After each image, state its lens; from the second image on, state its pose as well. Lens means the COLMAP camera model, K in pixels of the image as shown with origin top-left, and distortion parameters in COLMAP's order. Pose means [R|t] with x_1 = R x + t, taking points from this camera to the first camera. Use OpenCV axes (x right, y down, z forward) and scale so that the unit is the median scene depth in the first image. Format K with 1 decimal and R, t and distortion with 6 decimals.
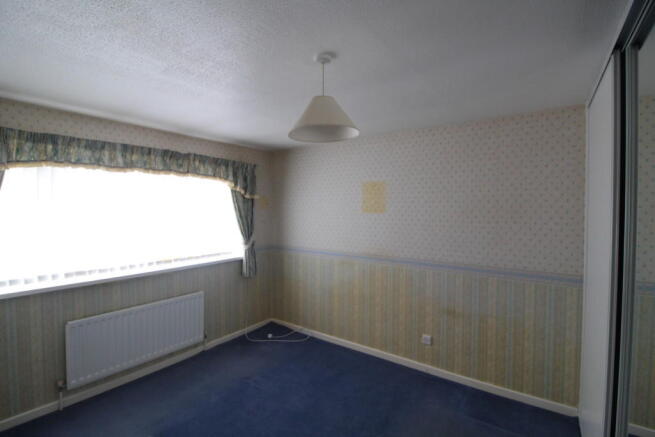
lens RADIAL K [[280.5, 0, 327.5], [0, 280.5, 218.5], [0, 0, 1]] dist [-0.001247, -0.000471]
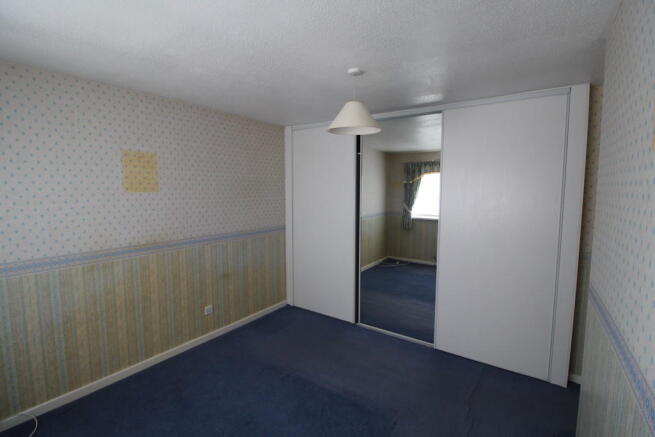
lens RADIAL K [[308.1, 0, 327.5], [0, 308.1, 218.5], [0, 0, 1]] dist [0.000821, -0.000444]
pose [[0.032451, -0.102157, 0.994239, -0.698434], [0.027596, 0.994475, 0.101280, -0.018426], [-0.999092, 0.024150, 0.035091, 0.458890]]
